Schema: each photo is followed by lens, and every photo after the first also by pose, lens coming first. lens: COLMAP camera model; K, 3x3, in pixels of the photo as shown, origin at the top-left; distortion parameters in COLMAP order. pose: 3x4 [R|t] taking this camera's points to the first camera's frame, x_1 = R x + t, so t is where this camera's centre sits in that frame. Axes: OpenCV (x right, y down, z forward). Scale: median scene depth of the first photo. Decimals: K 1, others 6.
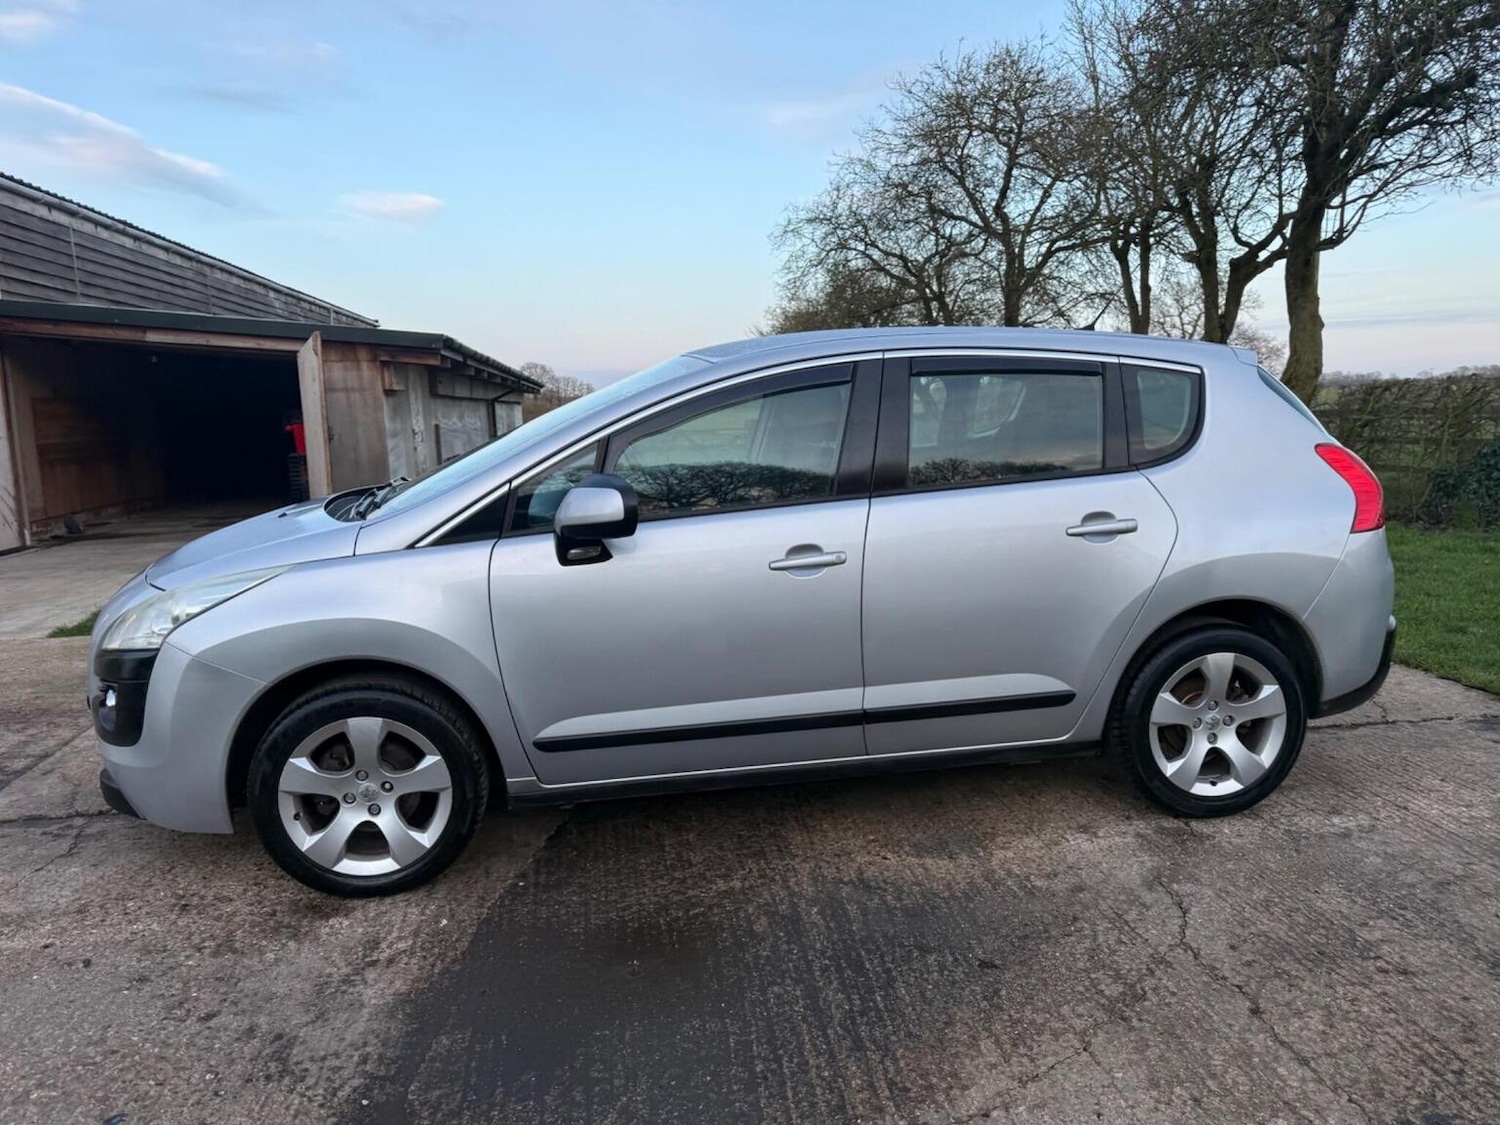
lens RADIAL K [[1057.9, 0, 748.9], [0, 1057.9, 574.1], [0, 0, 1]] dist [0.027582, -0.028810]
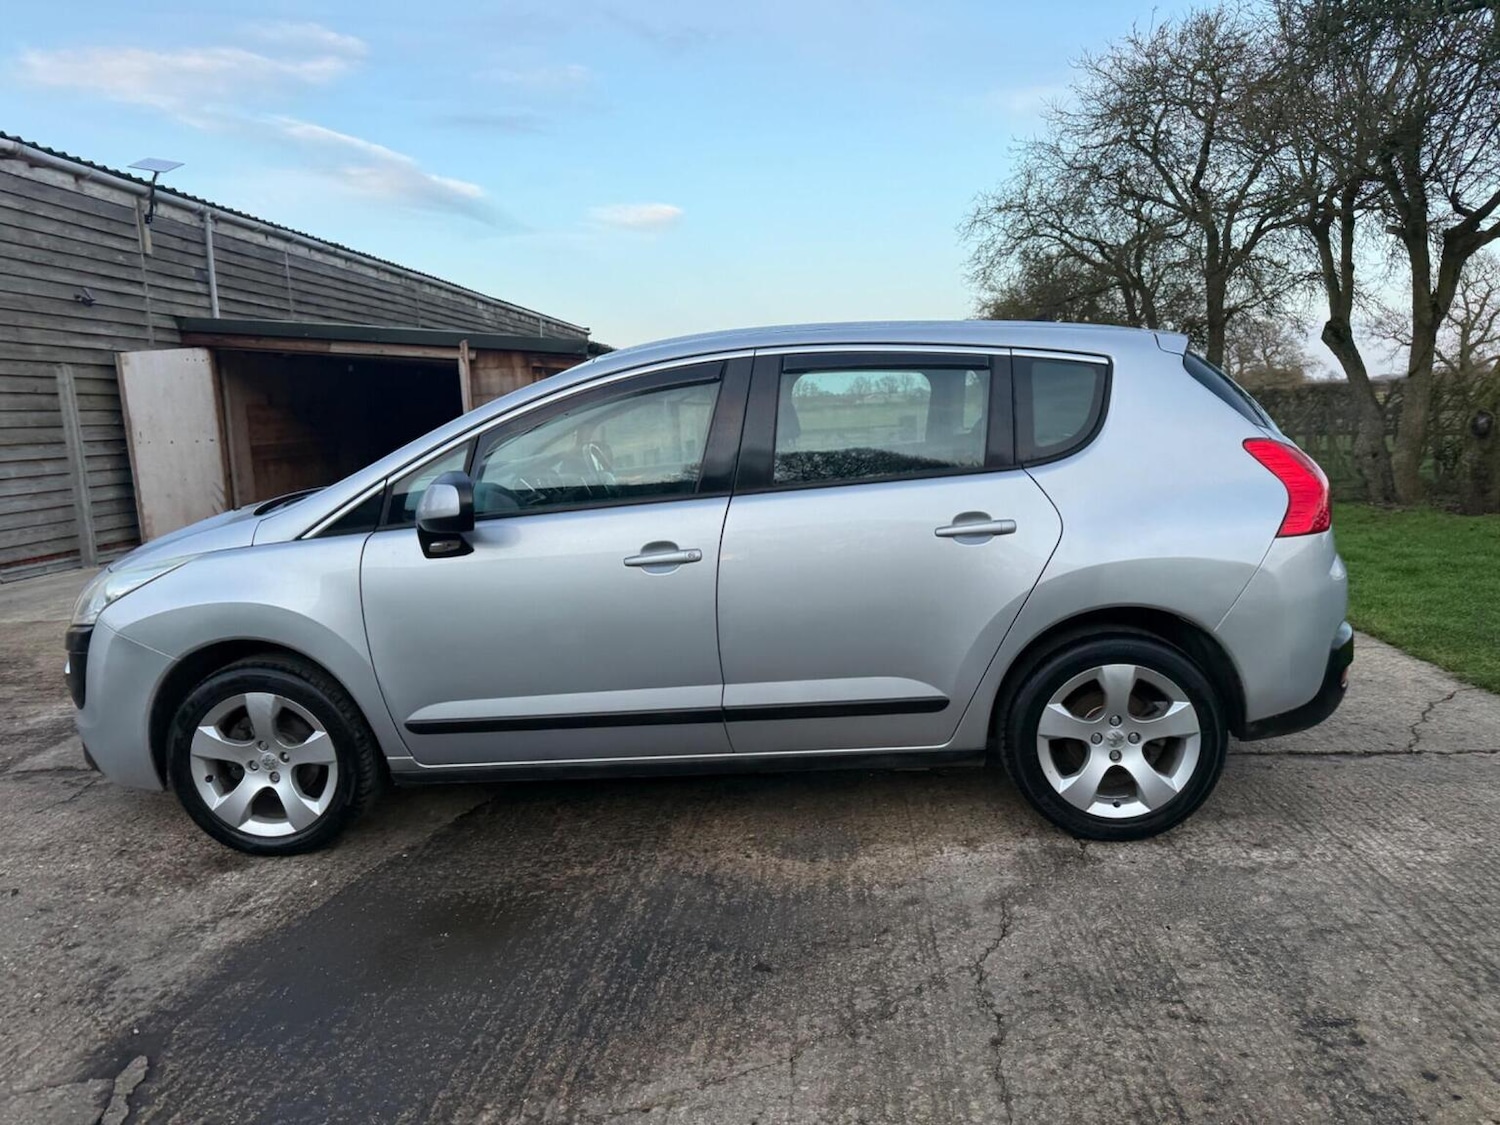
lens RADIAL K [[1057.9, 0, 748.9], [0, 1057.9, 574.1], [0, 0, 1]] dist [0.027582, -0.028810]
pose [[0.977467, 0.020001, -0.210140, 0.323771], [-0.019485, 0.999800, 0.004528, -0.002882], [0.210188, -0.000332, 0.977661, 0.023729]]
